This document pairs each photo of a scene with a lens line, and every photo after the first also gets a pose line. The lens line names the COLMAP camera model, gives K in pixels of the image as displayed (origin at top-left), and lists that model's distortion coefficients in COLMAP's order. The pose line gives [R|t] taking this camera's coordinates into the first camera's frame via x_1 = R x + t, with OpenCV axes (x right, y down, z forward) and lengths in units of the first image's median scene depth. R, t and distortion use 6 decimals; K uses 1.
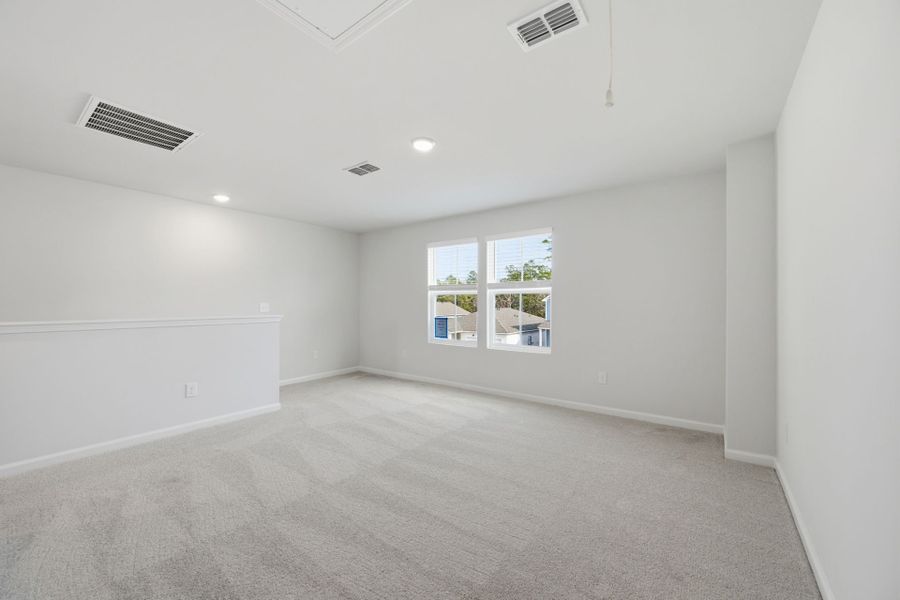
lens RADIAL K [[354.6, 0, 453.2], [0, 354.6, 302.1], [0, 0, 1]] dist [-0.002494, -0.000544]
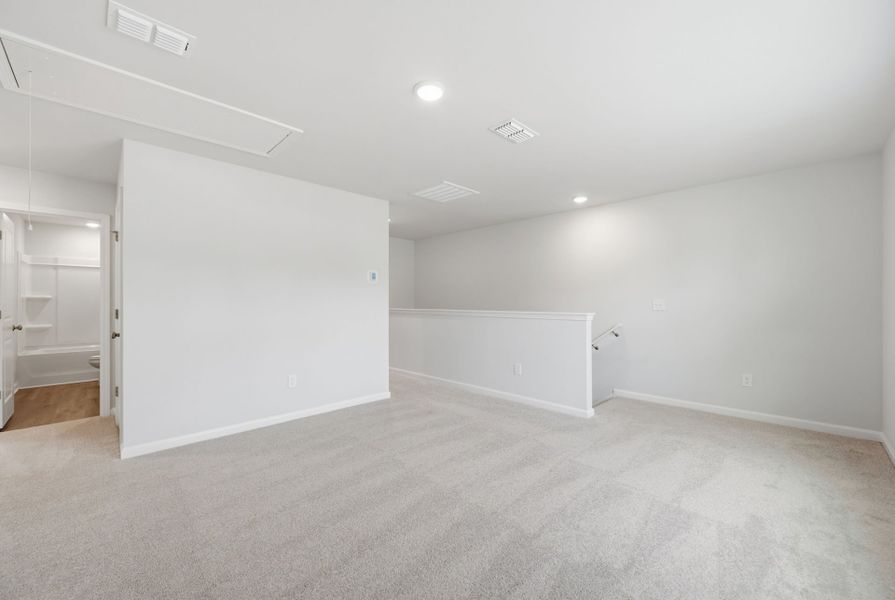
lens RADIAL K [[352.6, 0, 450.7], [0, 352.6, 302.0], [0, 0, 1]] dist [-0.002494, -0.000544]
pose [[-0.146373, -0.007963, -0.989197, 0.515352], [0.005438, 0.999946, -0.008854, 0.019539], [0.989214, -0.006675, -0.146322, 0.928627]]
